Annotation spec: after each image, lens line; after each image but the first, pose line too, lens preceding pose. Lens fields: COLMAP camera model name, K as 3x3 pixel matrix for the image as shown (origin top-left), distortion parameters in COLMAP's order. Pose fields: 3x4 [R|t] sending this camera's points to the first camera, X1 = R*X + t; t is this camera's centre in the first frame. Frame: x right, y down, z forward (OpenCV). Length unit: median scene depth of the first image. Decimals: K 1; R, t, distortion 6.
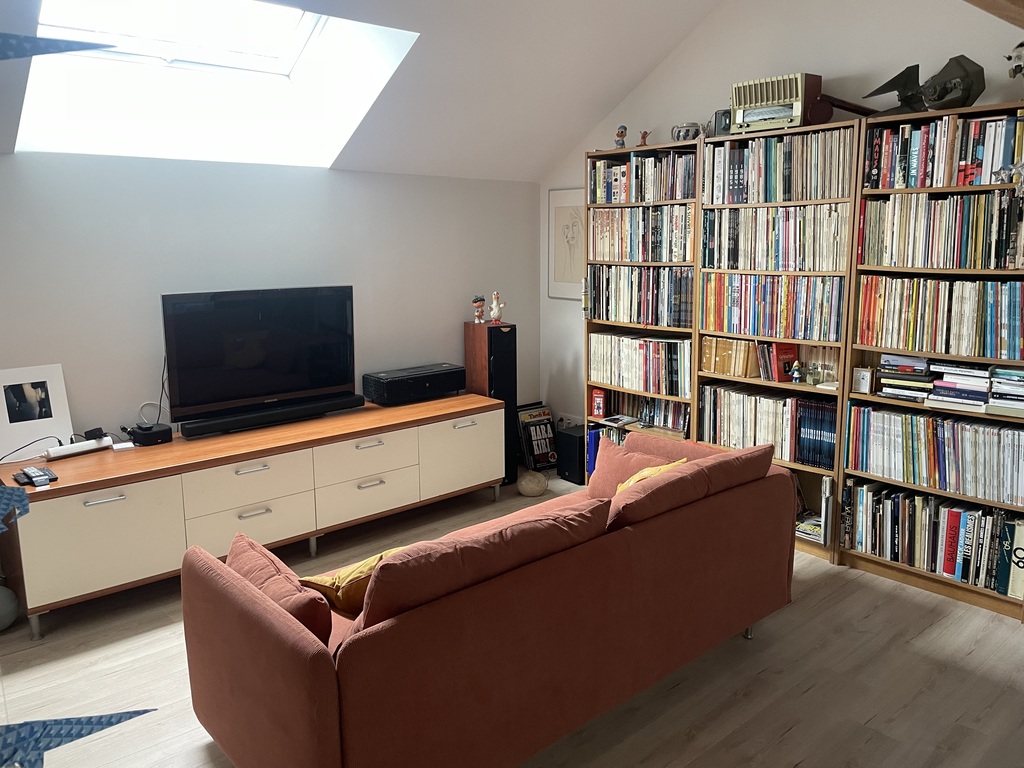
lens RADIAL K [[780.3, 0, 516.1], [0, 780.3, 382.8], [0, 0, 1]] dist [0.074685, -0.103674]
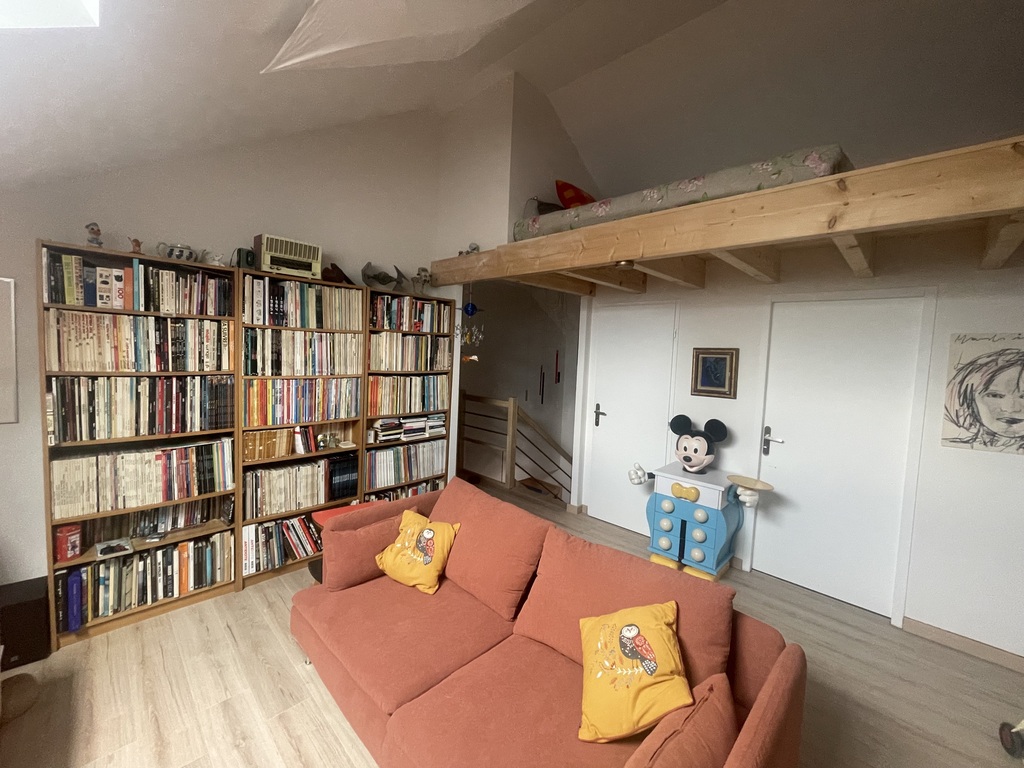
lens RADIAL K [[413.2, 0, 512.0], [0, 413.2, 384.0], [0, 0, 1]] dist [-0.000067, 0.000004]
pose [[-0.067395, -0.070781, 0.995212, -0.411338], [0.146394, 0.985983, 0.080038, -0.124062], [-0.986928, 0.151087, -0.056089, 0.635020]]
